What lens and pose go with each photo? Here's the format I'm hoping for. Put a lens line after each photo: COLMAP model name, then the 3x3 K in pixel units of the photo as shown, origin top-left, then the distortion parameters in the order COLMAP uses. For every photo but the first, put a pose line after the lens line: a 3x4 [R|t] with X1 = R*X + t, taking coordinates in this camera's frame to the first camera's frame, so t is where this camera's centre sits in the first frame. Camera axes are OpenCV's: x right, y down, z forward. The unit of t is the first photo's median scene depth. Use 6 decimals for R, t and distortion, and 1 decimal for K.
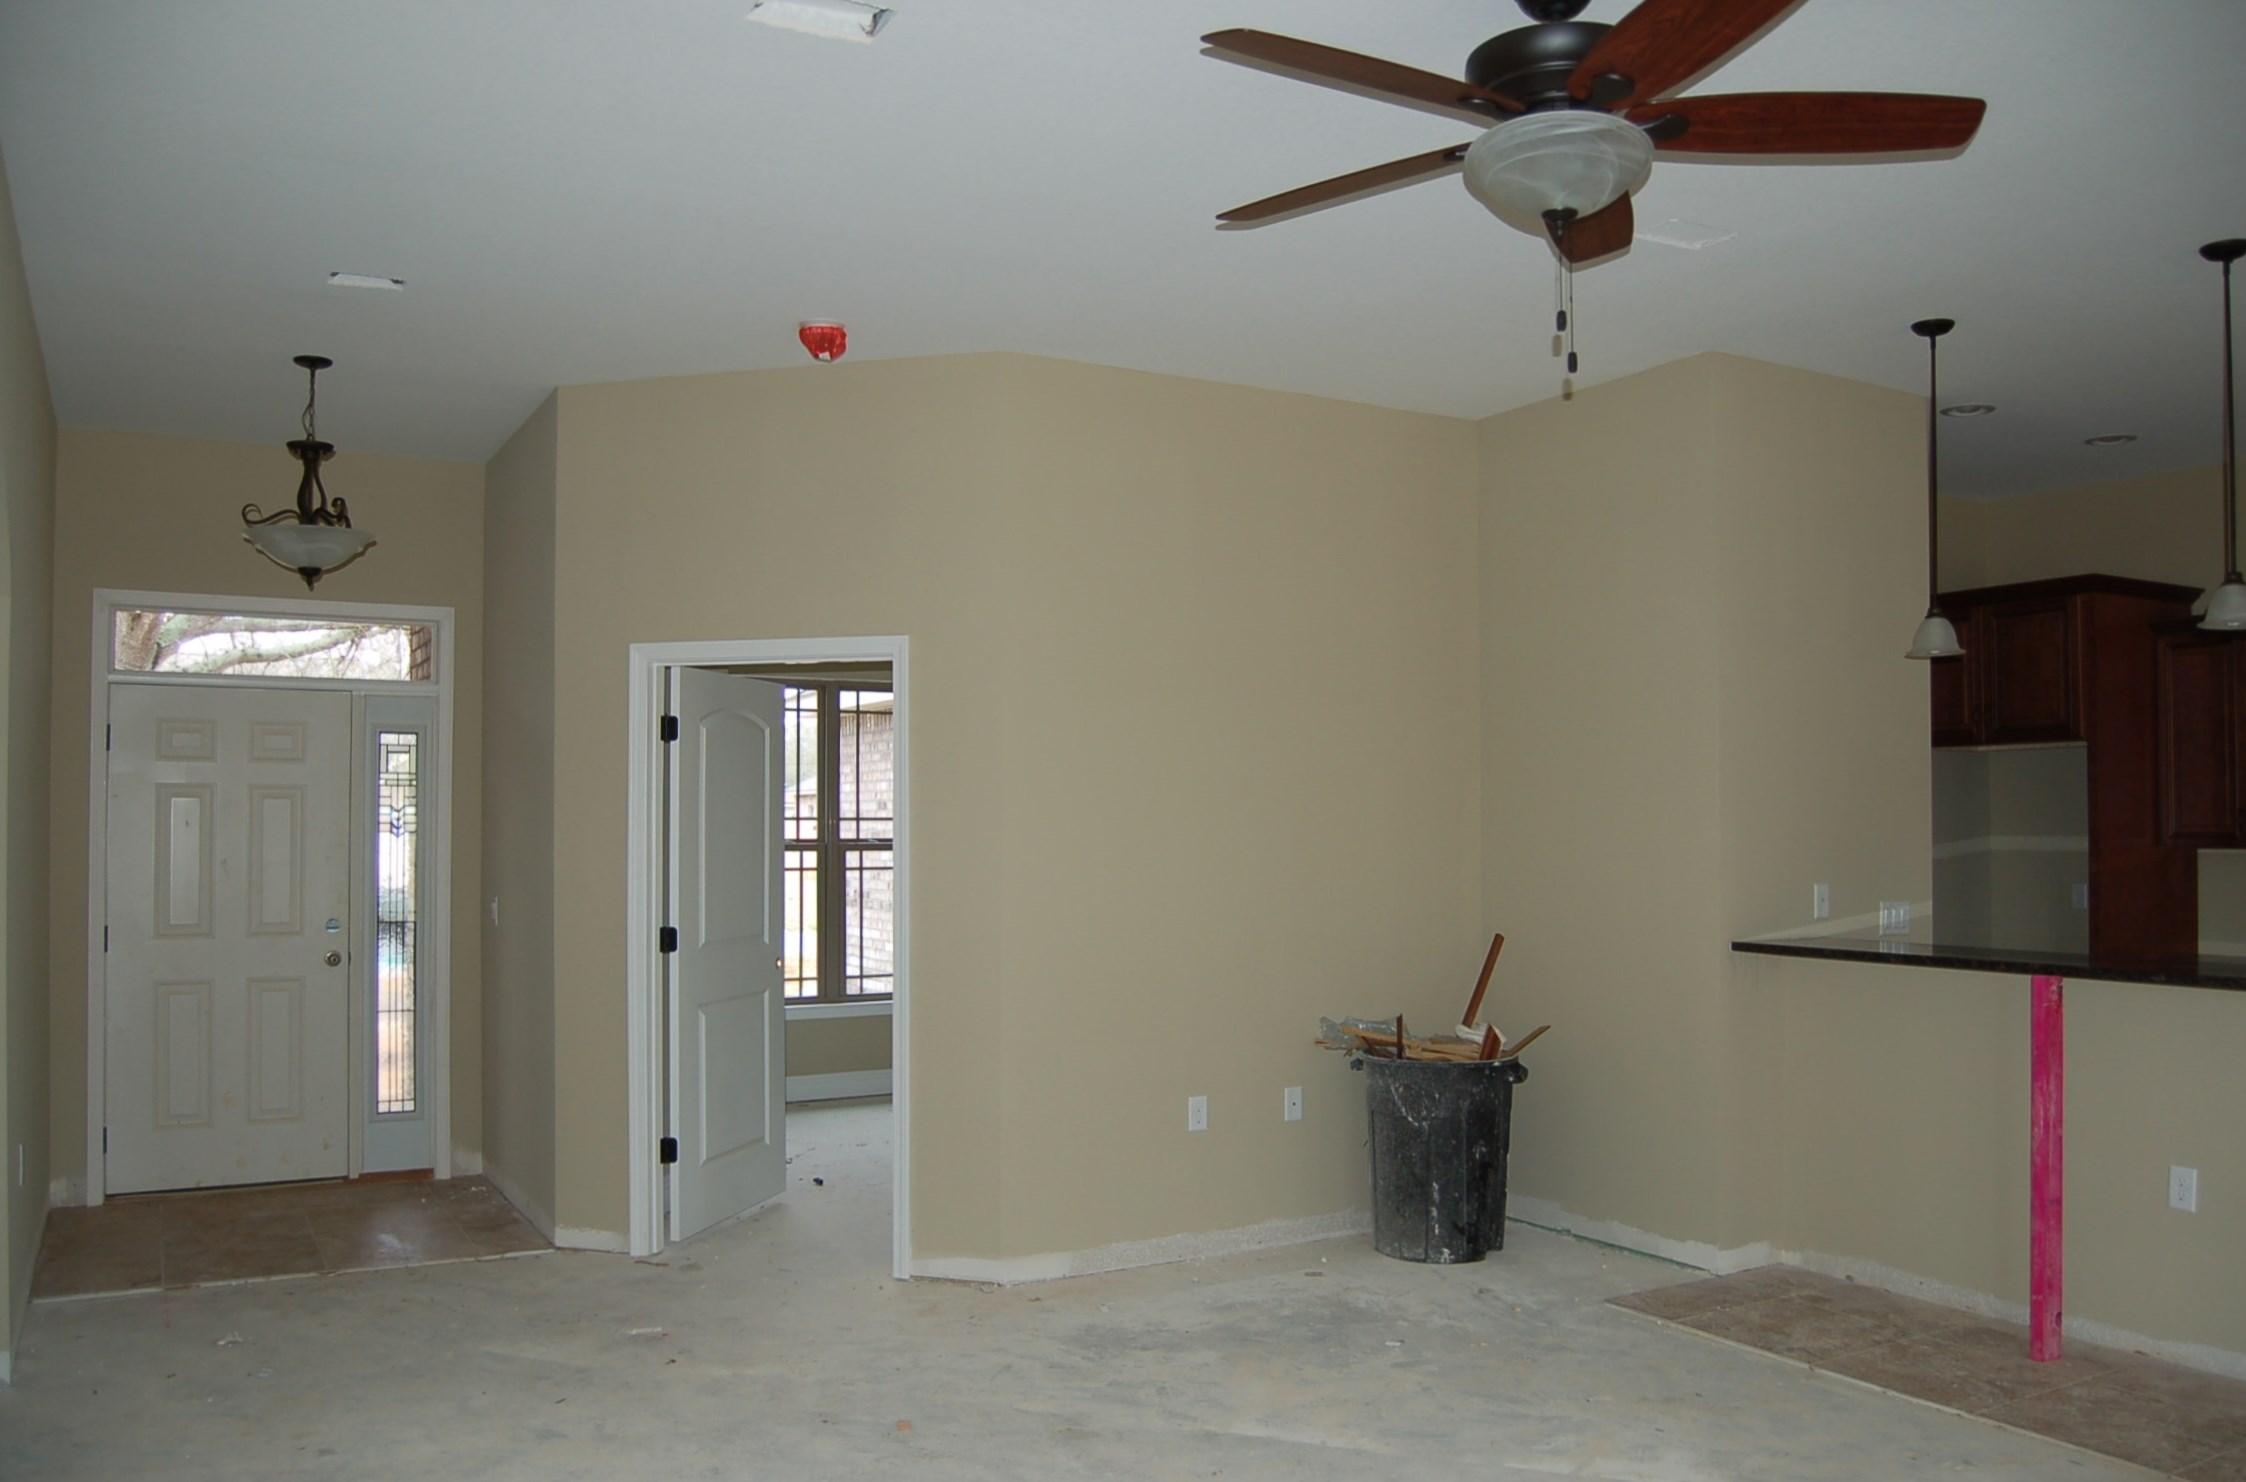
lens RADIAL K [[1760.1, 0, 1123.3], [0, 1760.1, 770.7], [0, 0, 1]] dist [-0.097906, 0.038202]
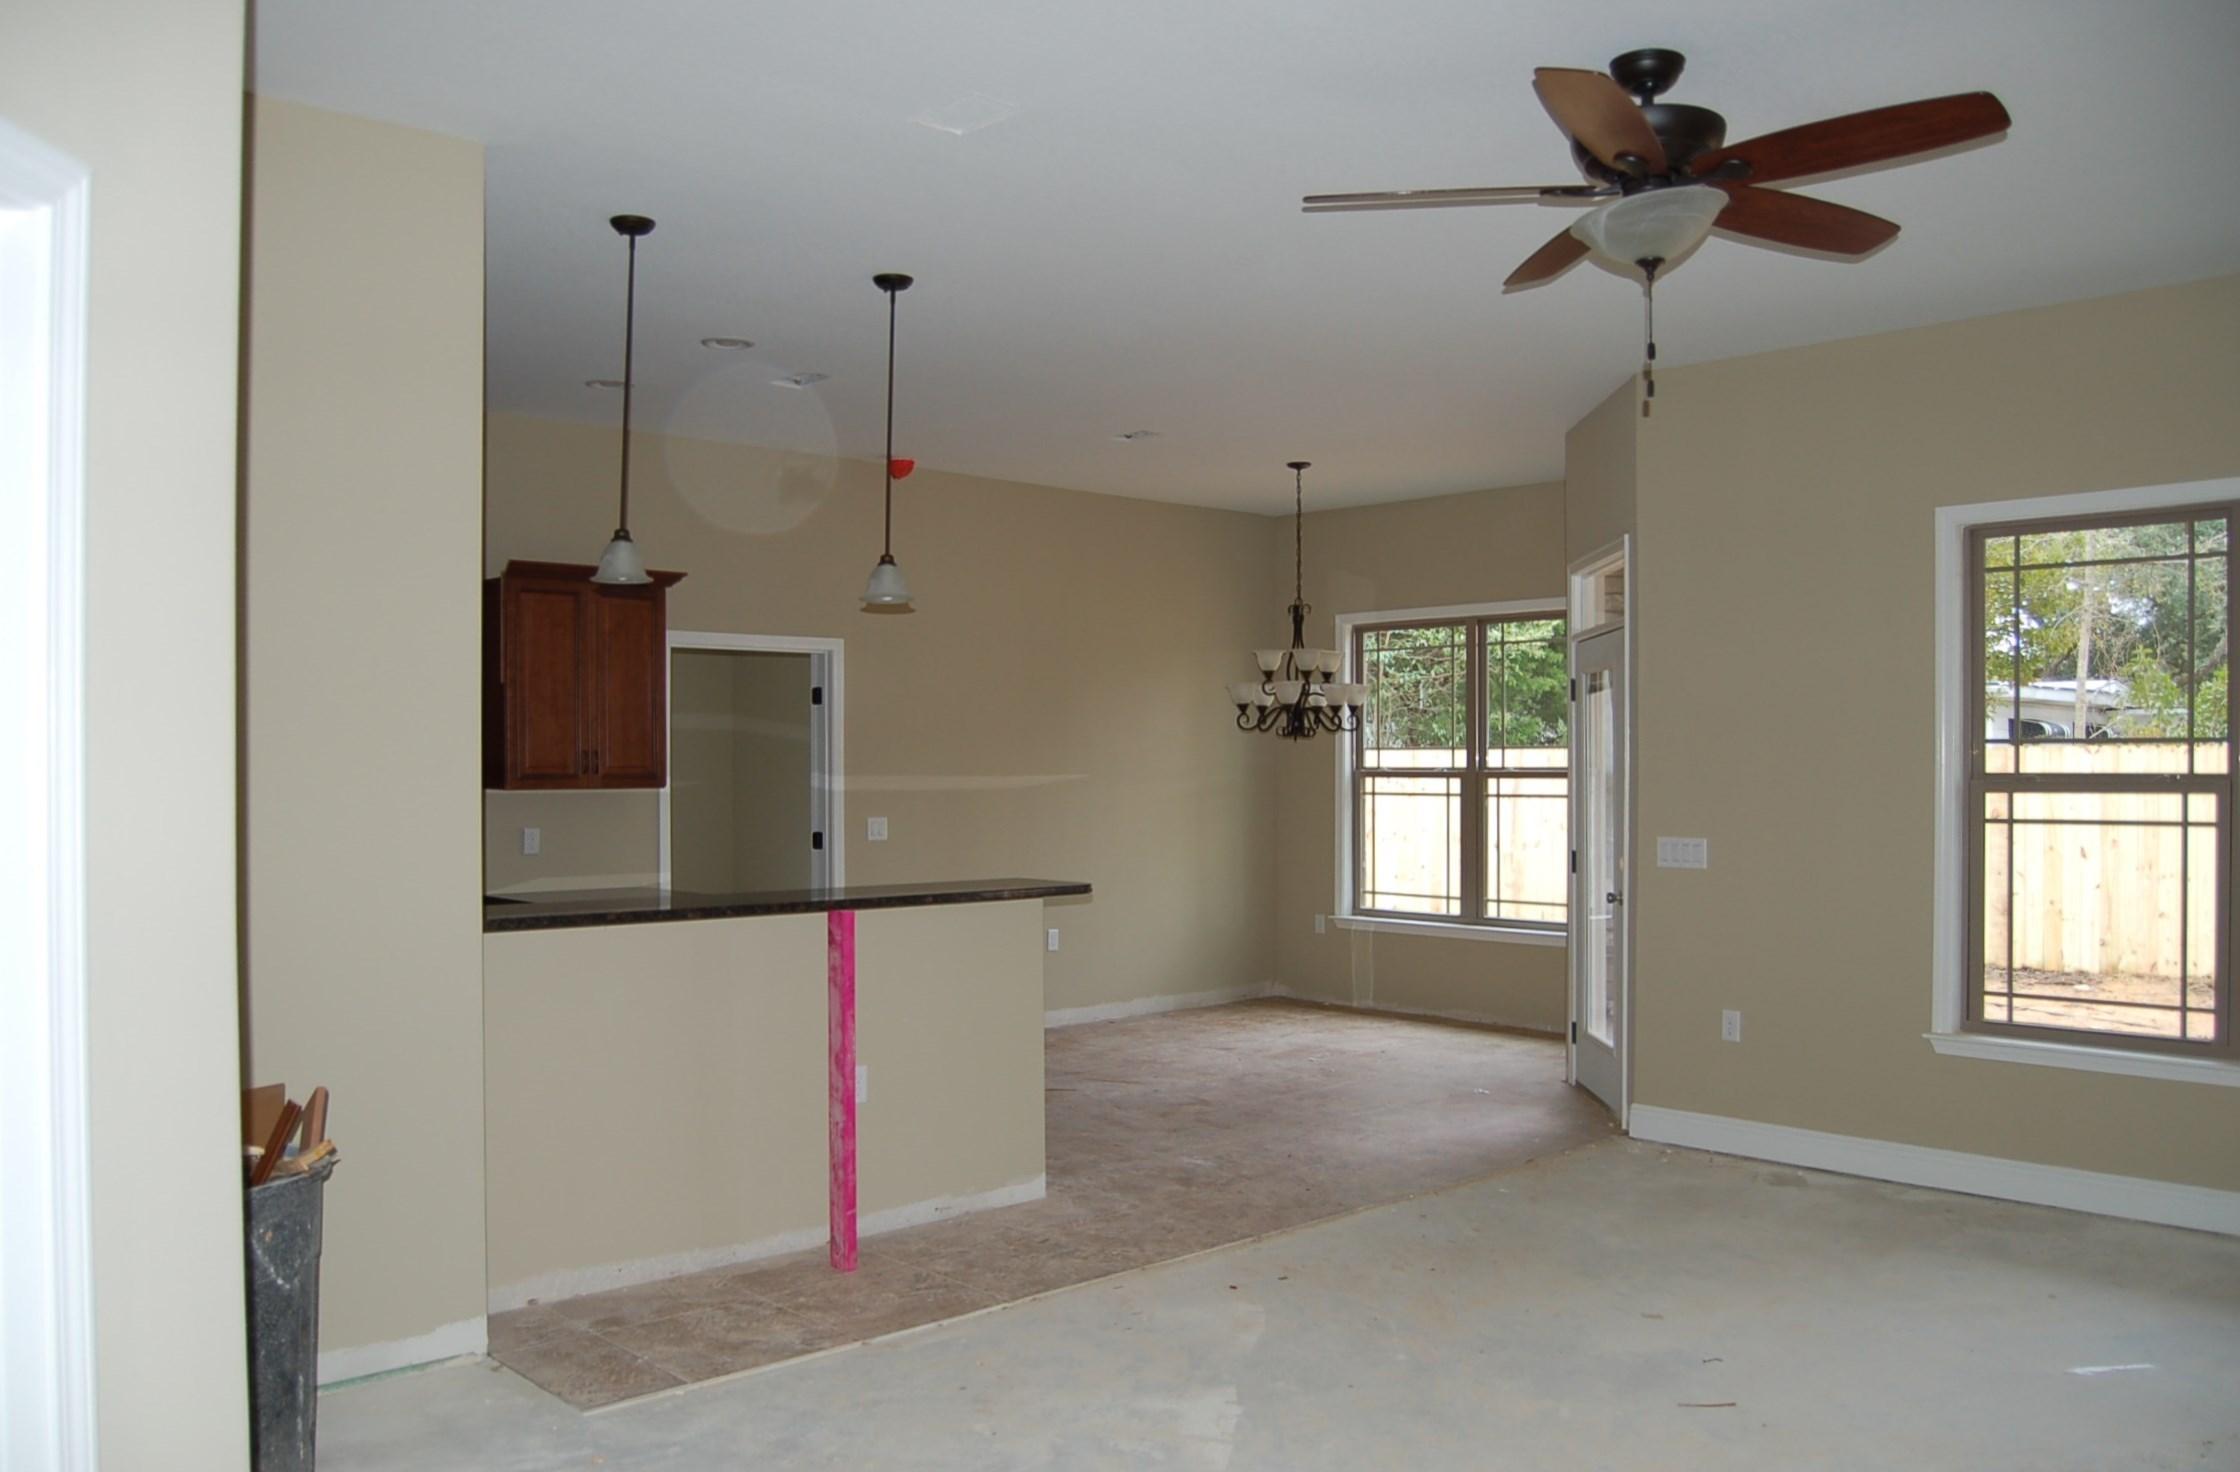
lens RADIAL K [[1755.4, 0, 1131.6], [0, 1755.4, 775.0], [0, 0, 1]] dist [-0.097906, 0.038202]
pose [[-0.238579, -0.005783, 0.971106, -0.500445], [-0.032557, 0.999468, -0.002047, 0.029548], [-0.970577, -0.032105, -0.238641, 0.981815]]
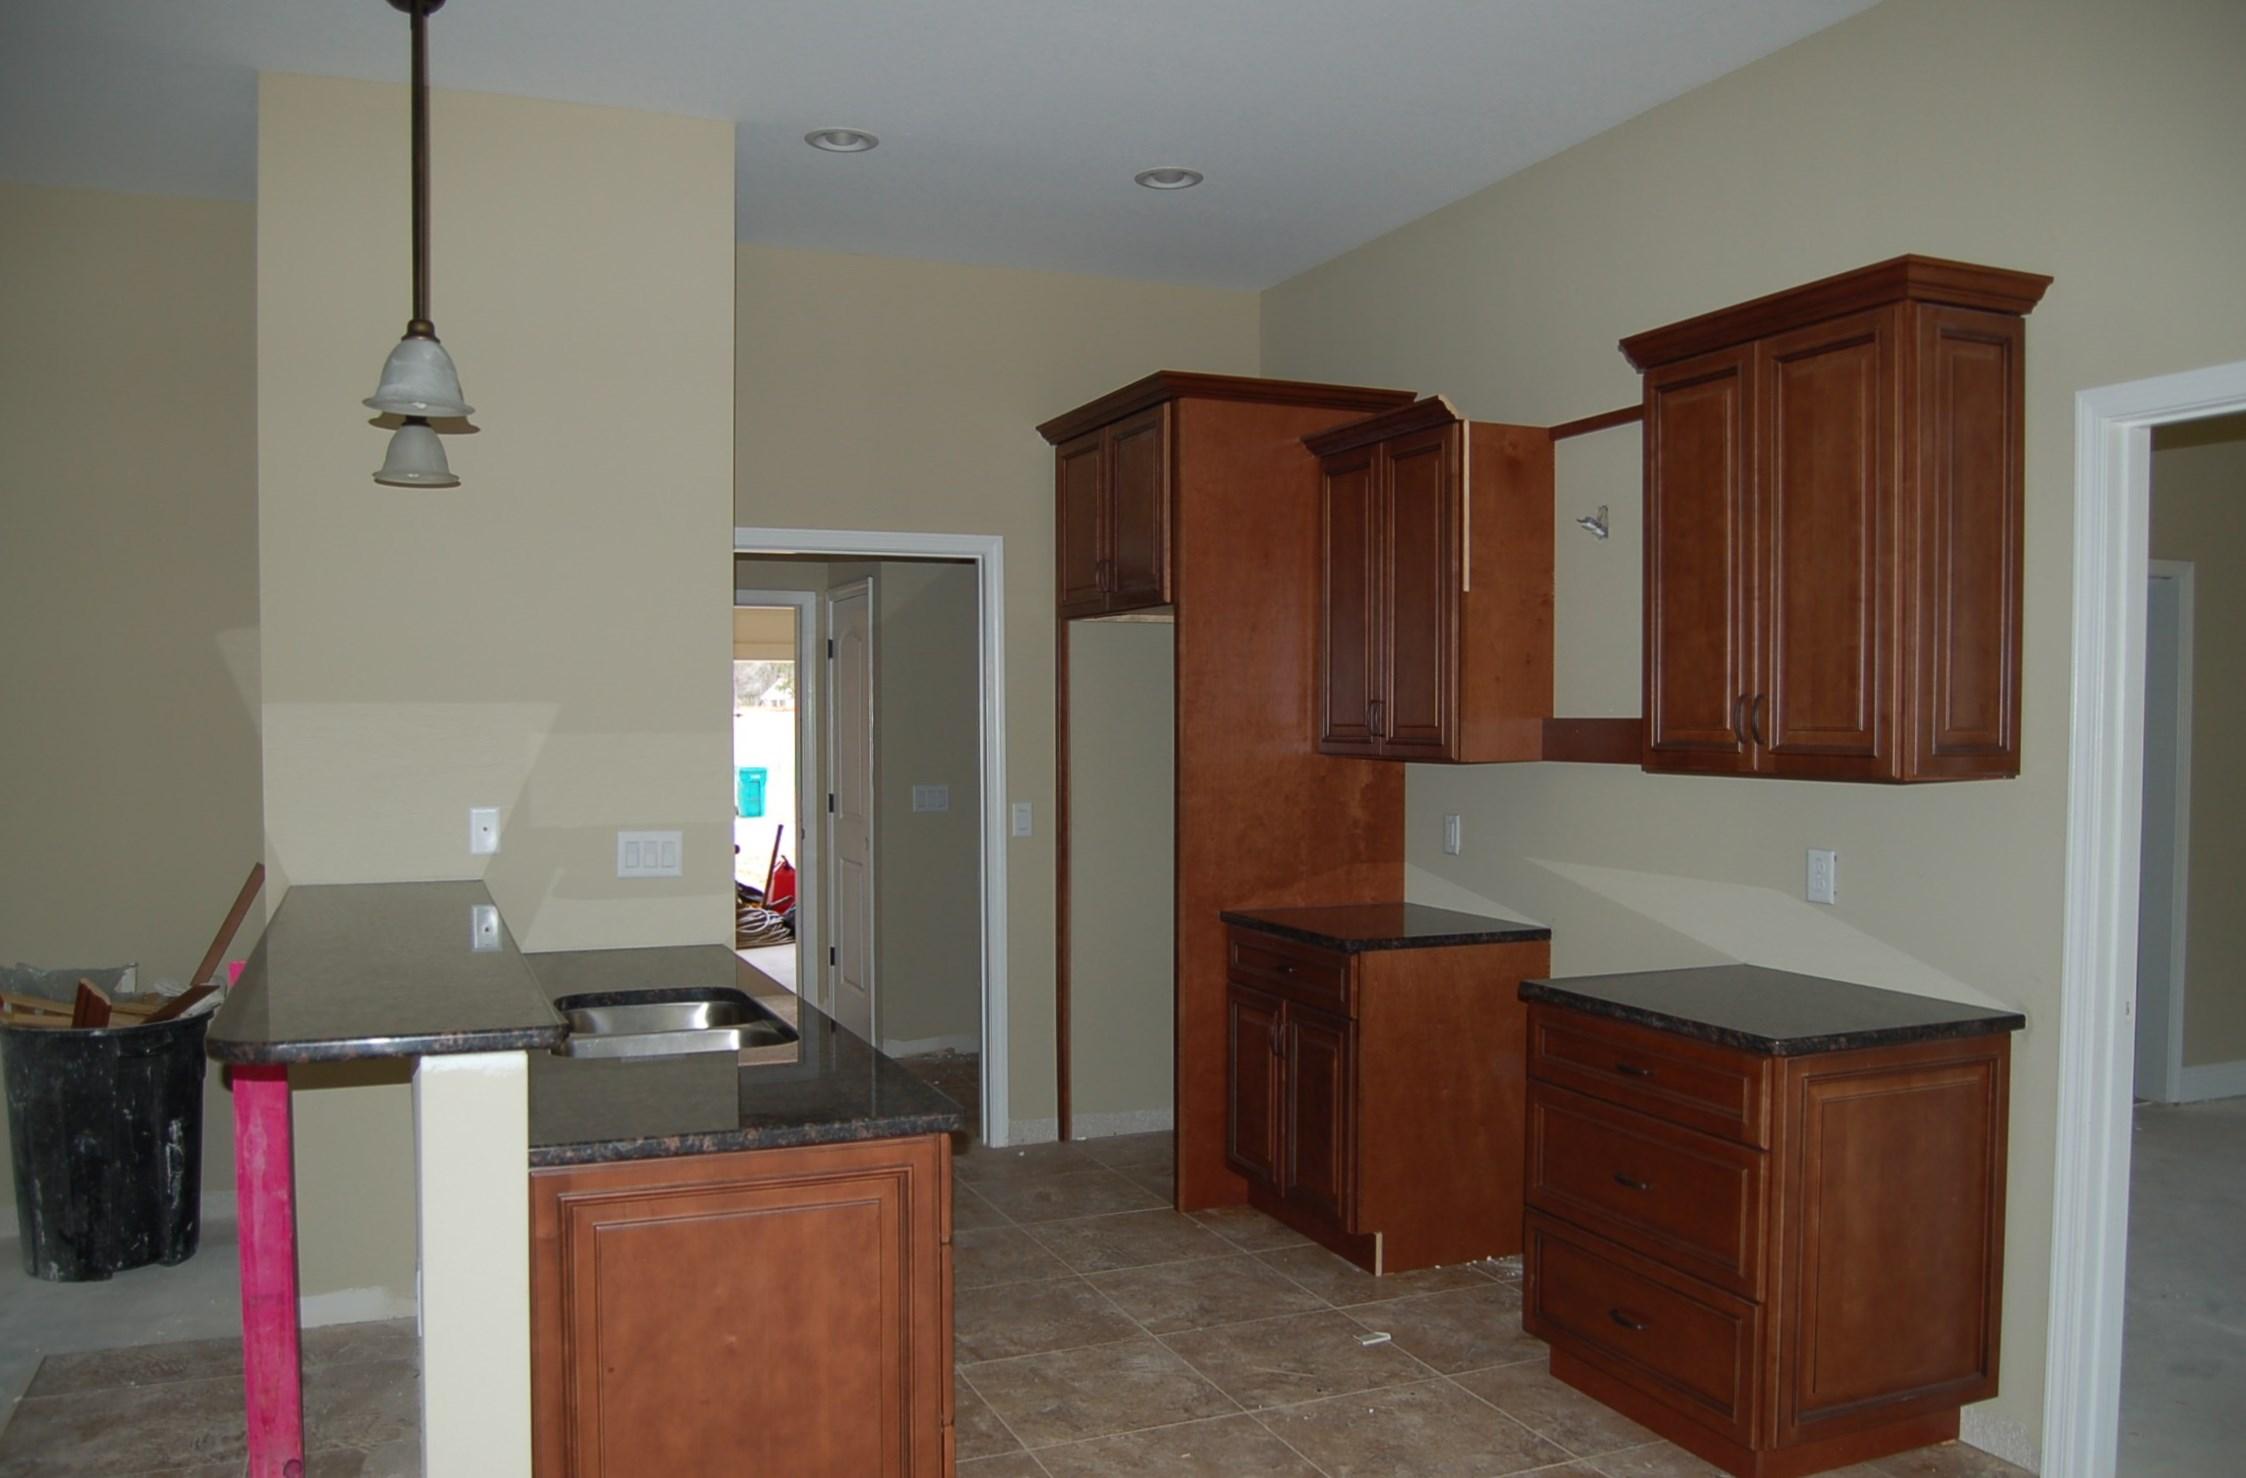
lens RADIAL K [[1760.1, 0, 1133.5], [0, 1760.1, 785.2], [0, 0, 1]] dist [-0.097906, 0.038202]
pose [[0.992259, 0.004484, -0.124104, 0.862664], [0.004324, 0.997495, 0.070611, 0.006821], [0.124109, -0.070601, 0.989754, 0.355738]]
